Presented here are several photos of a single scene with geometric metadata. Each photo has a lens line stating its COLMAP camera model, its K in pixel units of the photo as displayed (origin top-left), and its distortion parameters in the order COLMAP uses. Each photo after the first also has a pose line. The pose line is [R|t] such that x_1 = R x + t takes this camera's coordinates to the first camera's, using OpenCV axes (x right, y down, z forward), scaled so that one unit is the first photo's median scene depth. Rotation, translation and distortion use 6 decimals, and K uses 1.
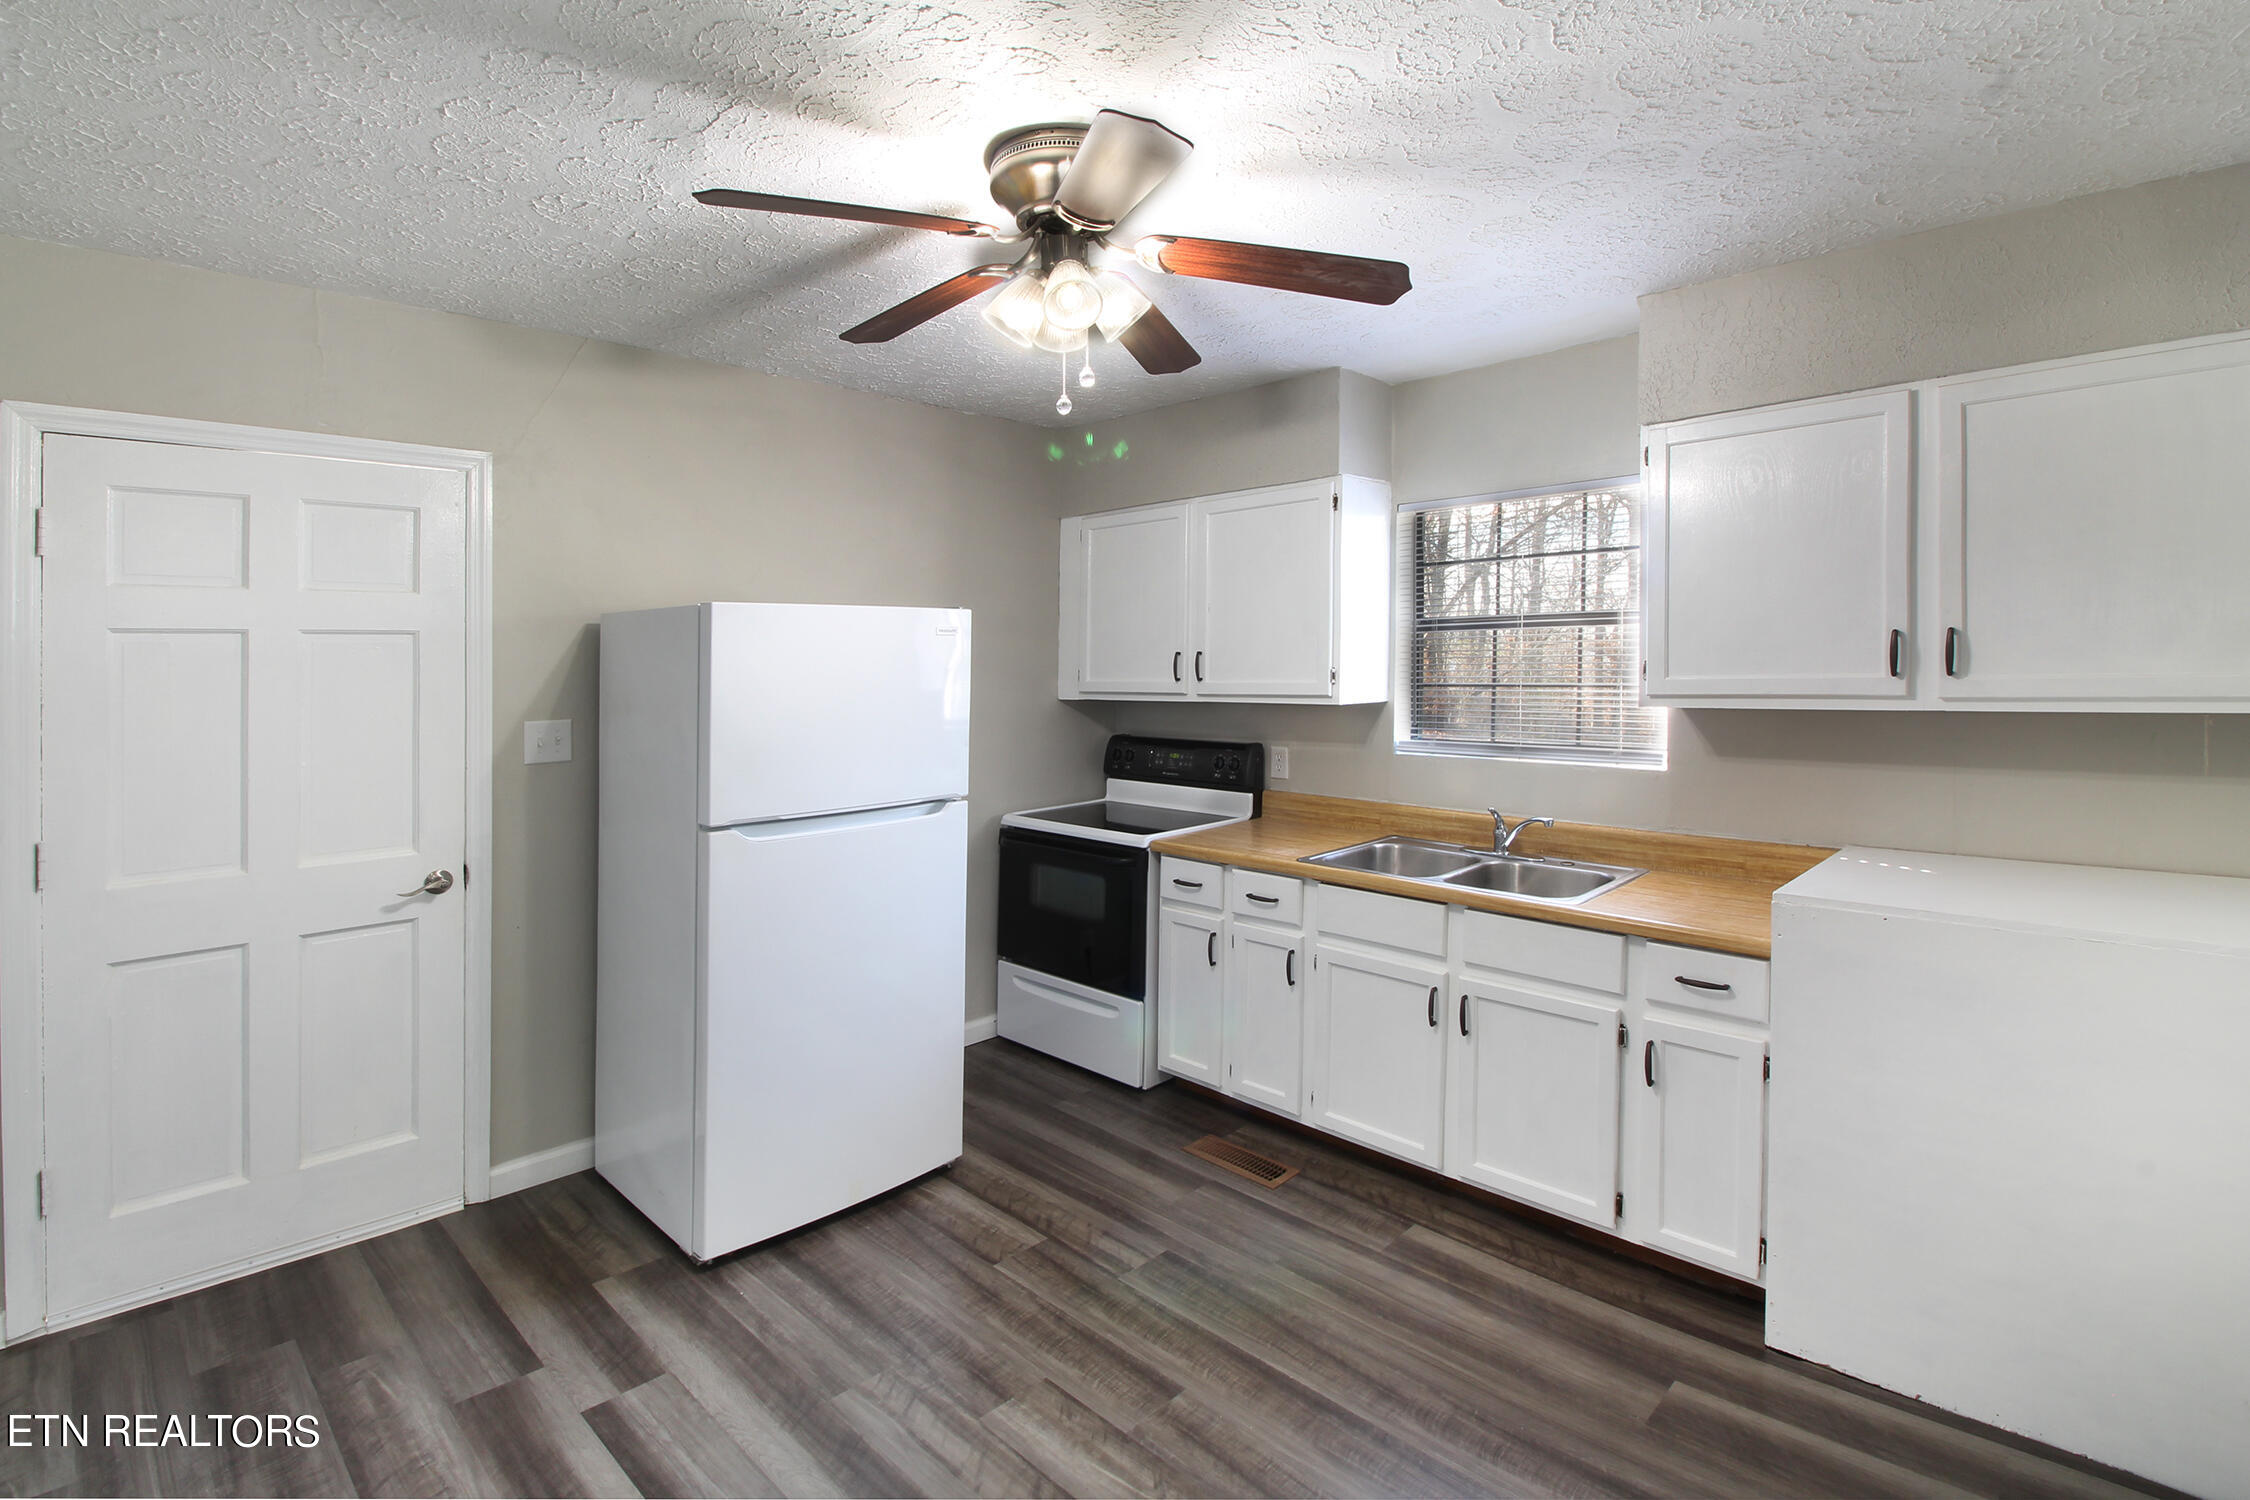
lens RADIAL K [[1095.5, 0, 1125.1], [0, 1095.5, 733.9], [0, 0, 1]] dist [-0.000571, -0.014717]
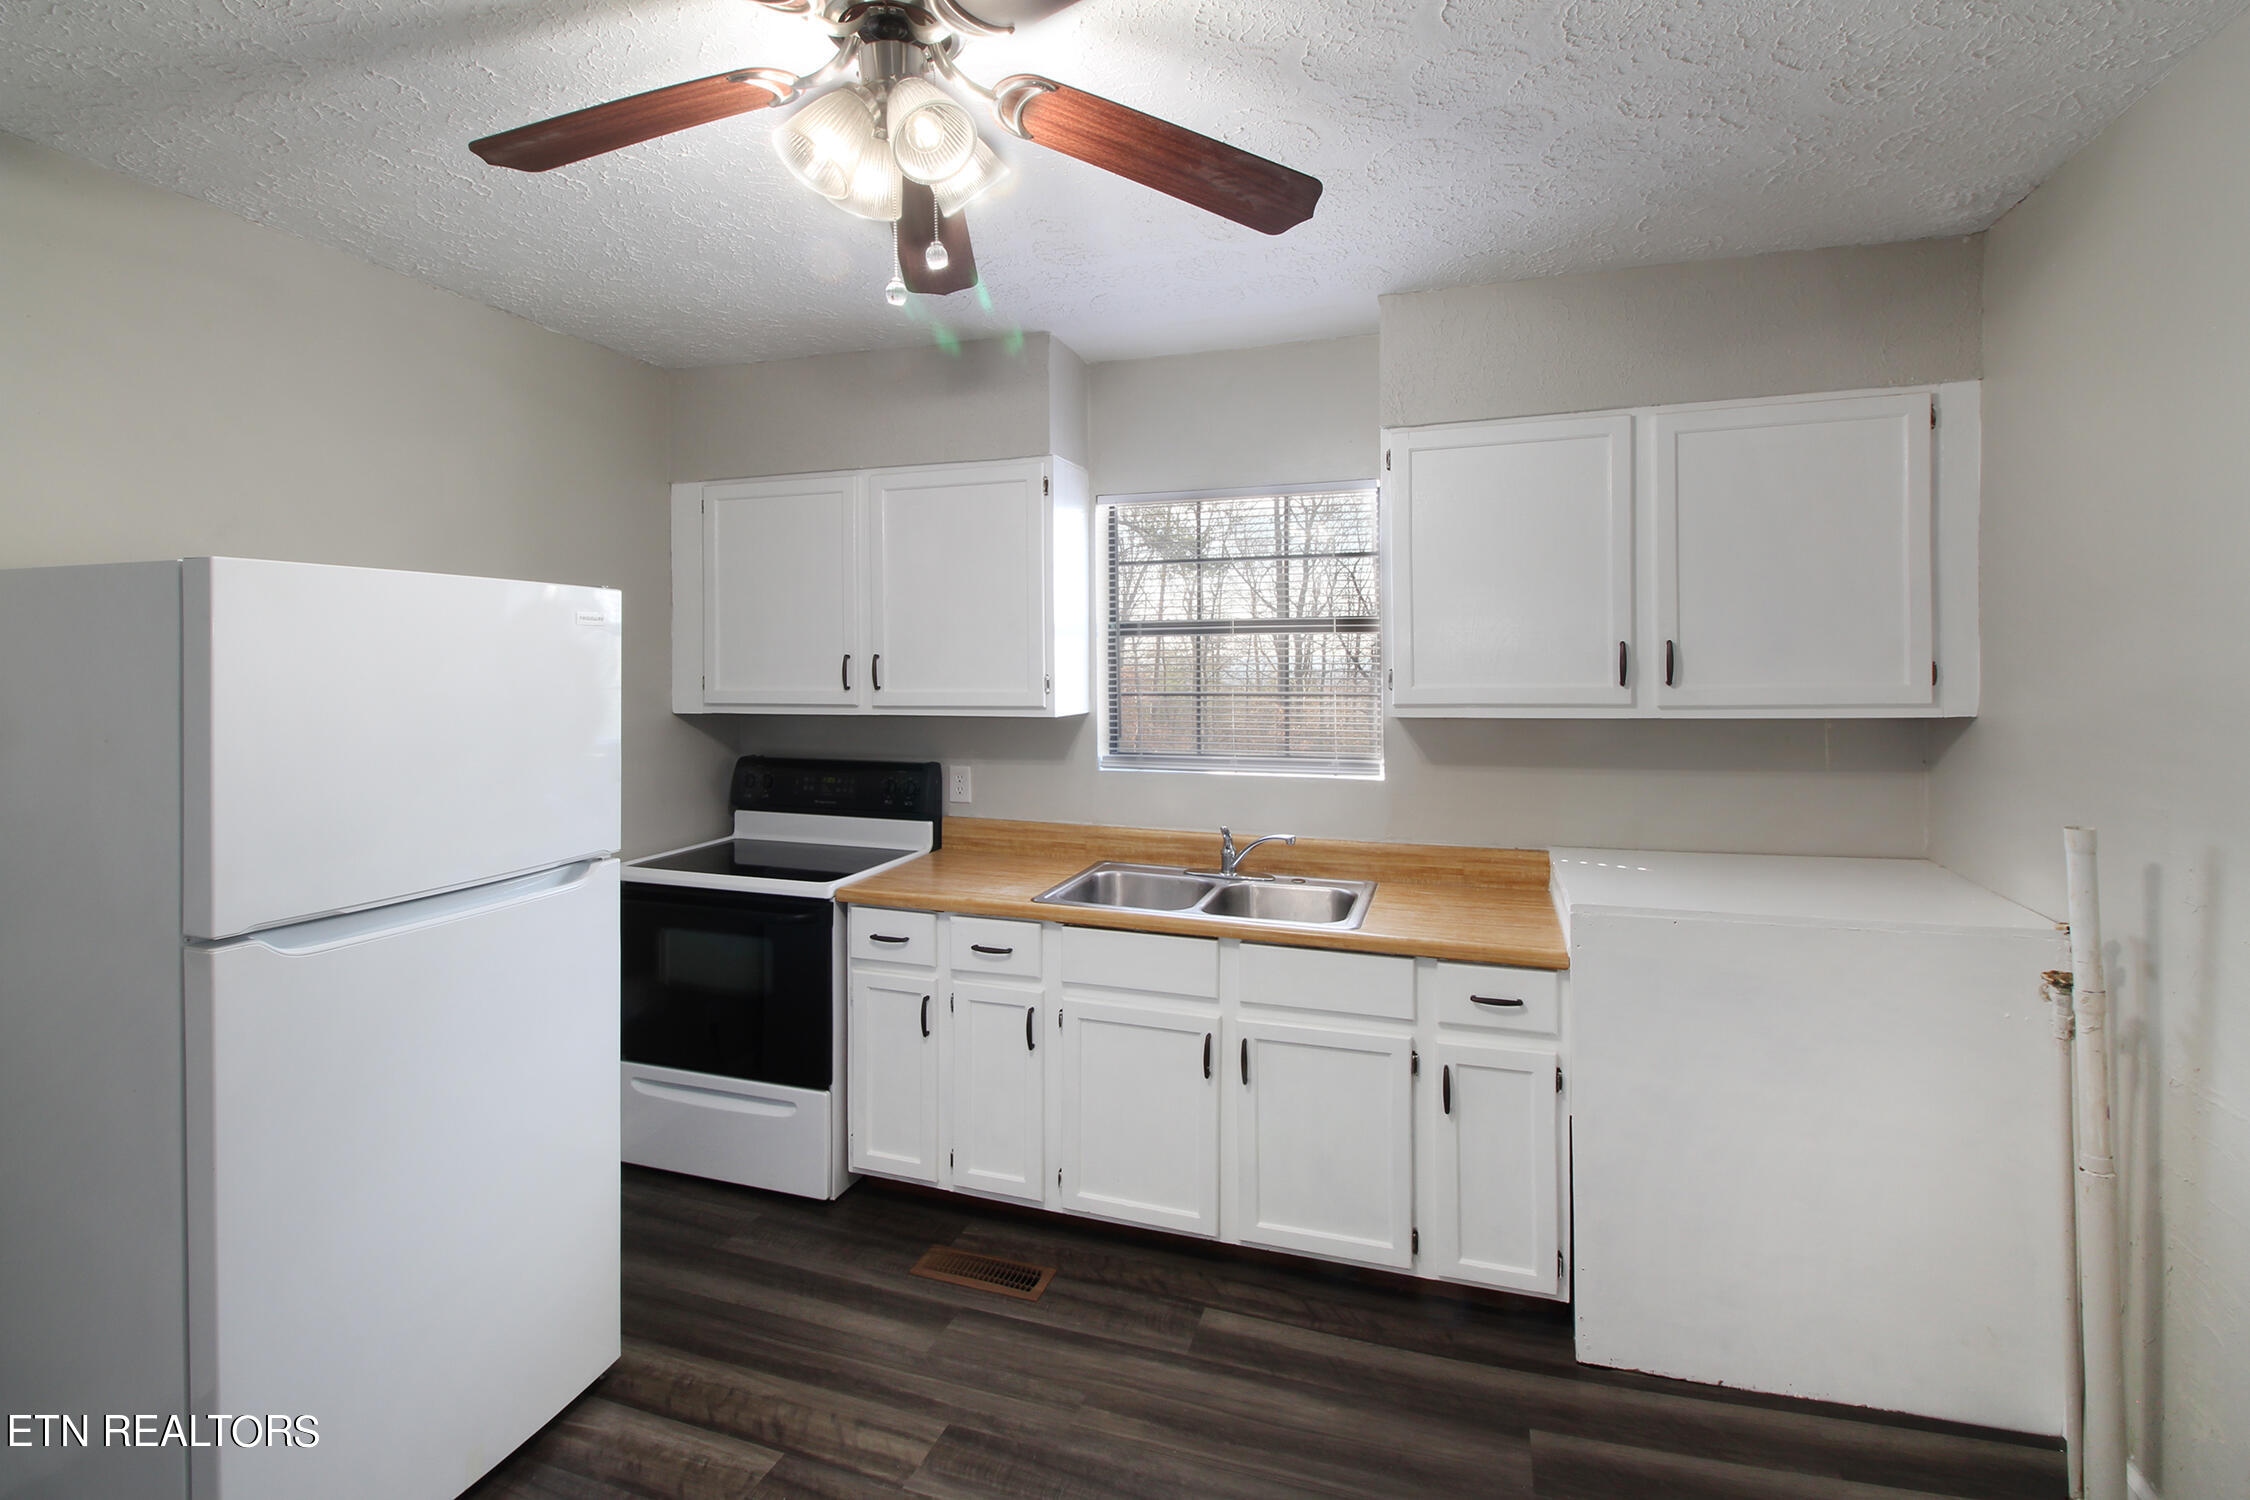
lens RADIAL K [[1095.5, 0, 1125.1], [0, 1095.5, 733.9], [0, 0, 1]] dist [-0.000571, -0.014717]
pose [[0.899413, -0.017046, 0.436767, -0.162103], [0.020459, 0.999786, -0.003110, -0.011152], [-0.436621, 0.011733, 0.899569, 0.222101]]
